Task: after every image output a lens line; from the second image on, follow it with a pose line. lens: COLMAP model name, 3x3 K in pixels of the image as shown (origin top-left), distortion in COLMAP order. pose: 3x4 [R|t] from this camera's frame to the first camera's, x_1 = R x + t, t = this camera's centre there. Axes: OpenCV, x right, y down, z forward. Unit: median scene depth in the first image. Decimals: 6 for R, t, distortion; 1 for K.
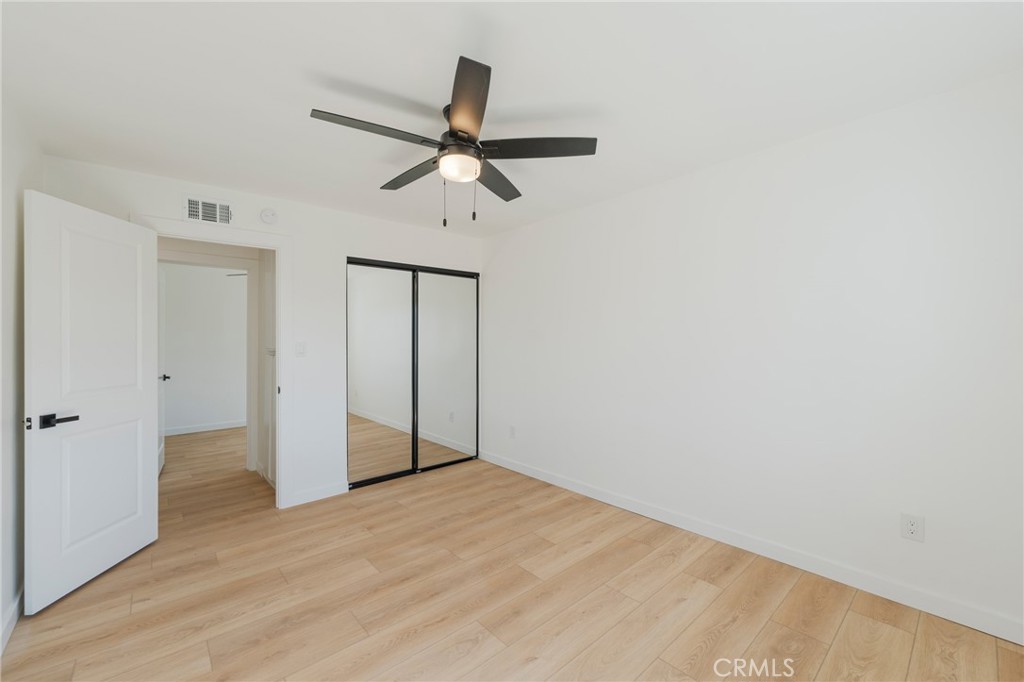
lens RADIAL K [[416.3, 0, 513.6], [0, 416.3, 333.5], [0, 0, 1]] dist [-0.000434, -0.000303]
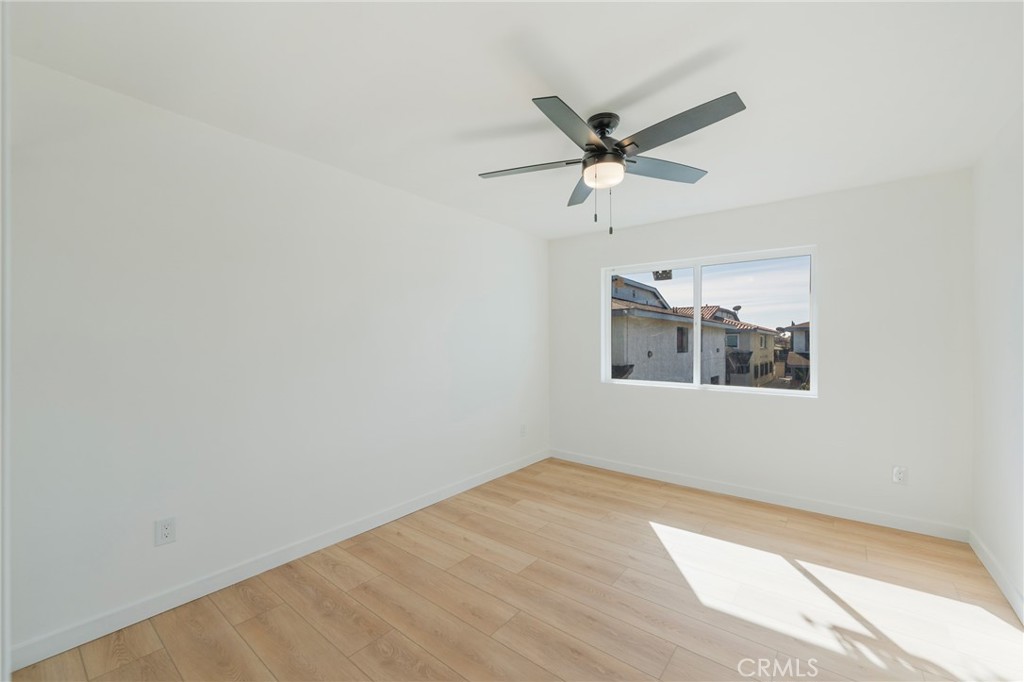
lens RADIAL K [[416.3, 0, 513.6], [0, 416.3, 333.5], [0, 0, 1]] dist [-0.000434, -0.000303]
pose [[-0.184253, 0.028396, 0.982469, -0.841029], [-0.015852, 0.999367, -0.031857, 0.026097], [-0.982751, -0.021444, -0.183687, 1.056147]]
